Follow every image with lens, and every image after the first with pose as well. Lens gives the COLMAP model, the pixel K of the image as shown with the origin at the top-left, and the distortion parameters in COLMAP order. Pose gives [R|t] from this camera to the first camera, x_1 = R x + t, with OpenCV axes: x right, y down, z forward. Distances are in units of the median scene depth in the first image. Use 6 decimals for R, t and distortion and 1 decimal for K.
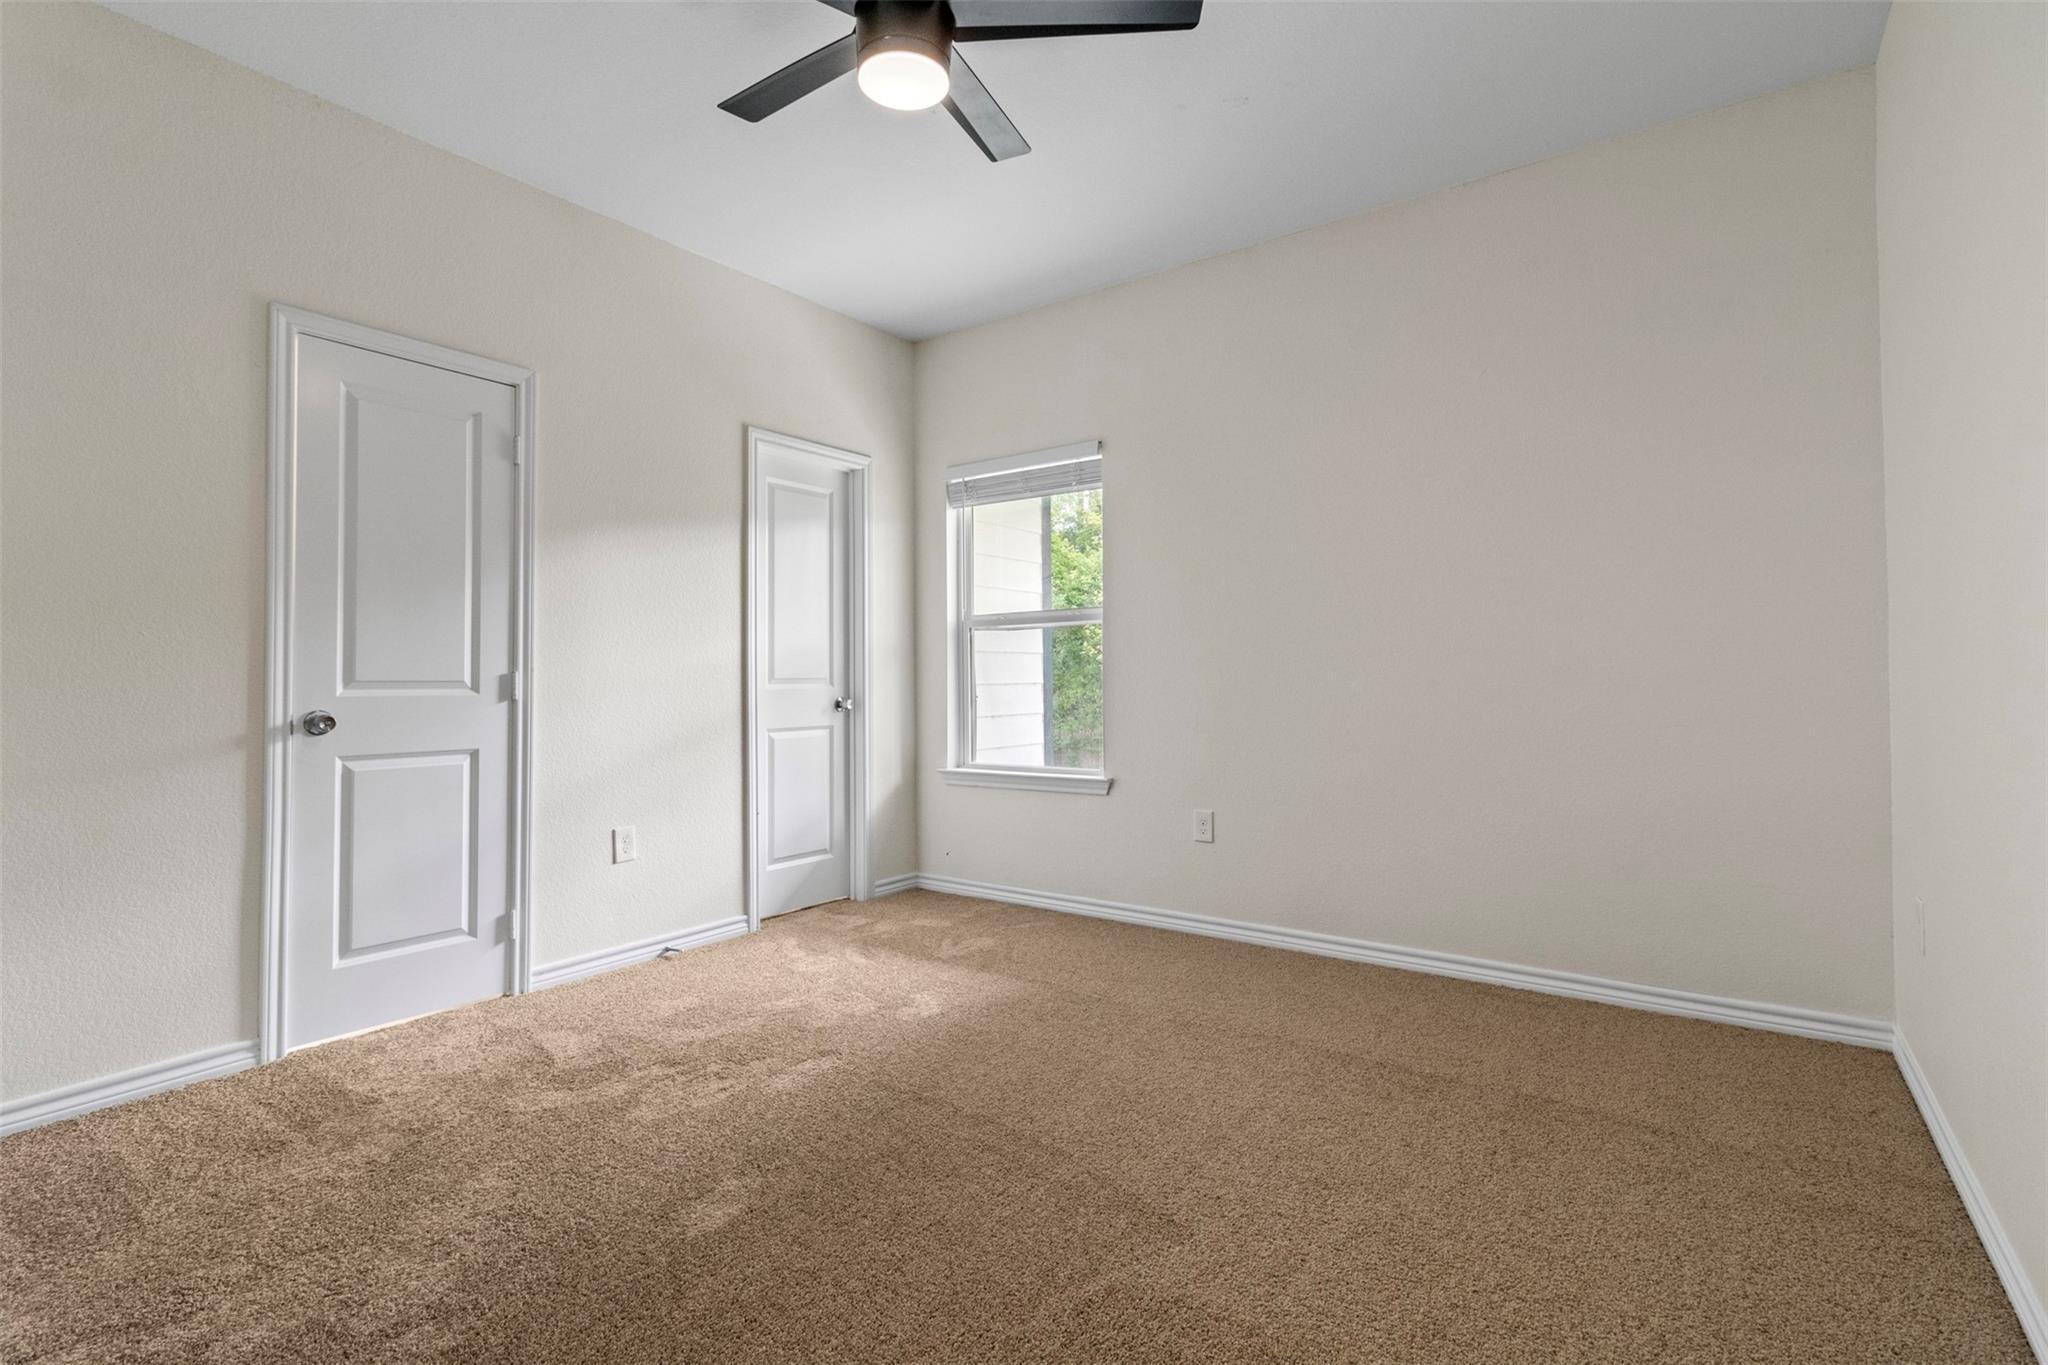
lens RADIAL K [[947.7, 0, 1013.6], [0, 947.7, 663.3], [0, 0, 1]] dist [0.002805, 0.000062]
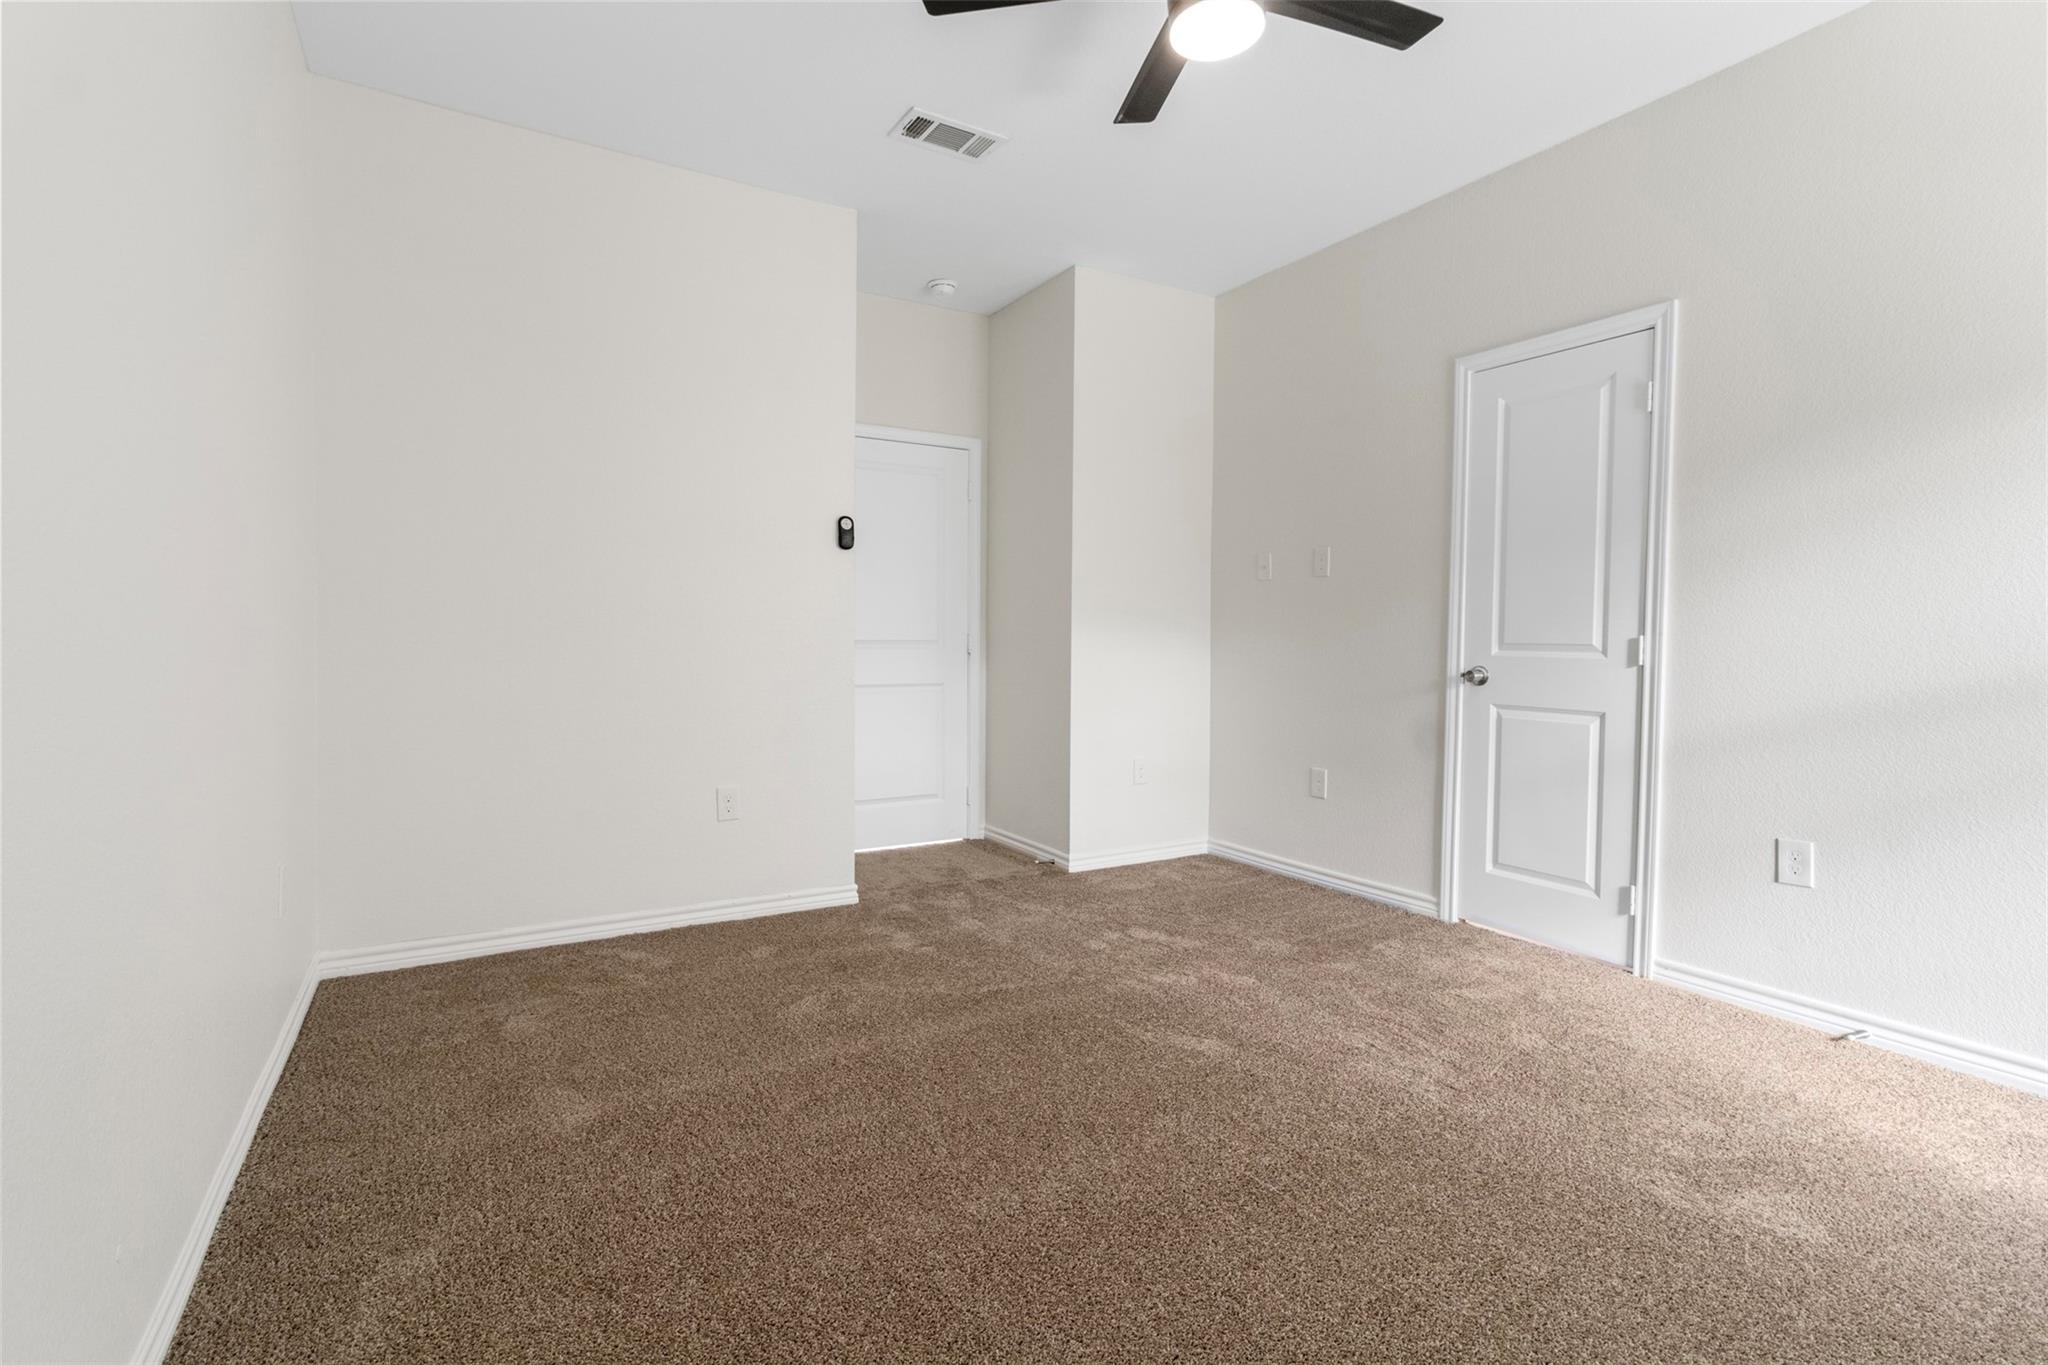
lens RADIAL K [[947.7, 0, 1013.6], [0, 947.7, 663.3], [0, 0, 1]] dist [0.002805, 0.000062]
pose [[-0.390952, 0.031976, -0.919856, 0.607020], [0.010868, 0.999487, 0.030125, 0.000753], [0.920347, 0.001780, -0.391099, 0.820869]]
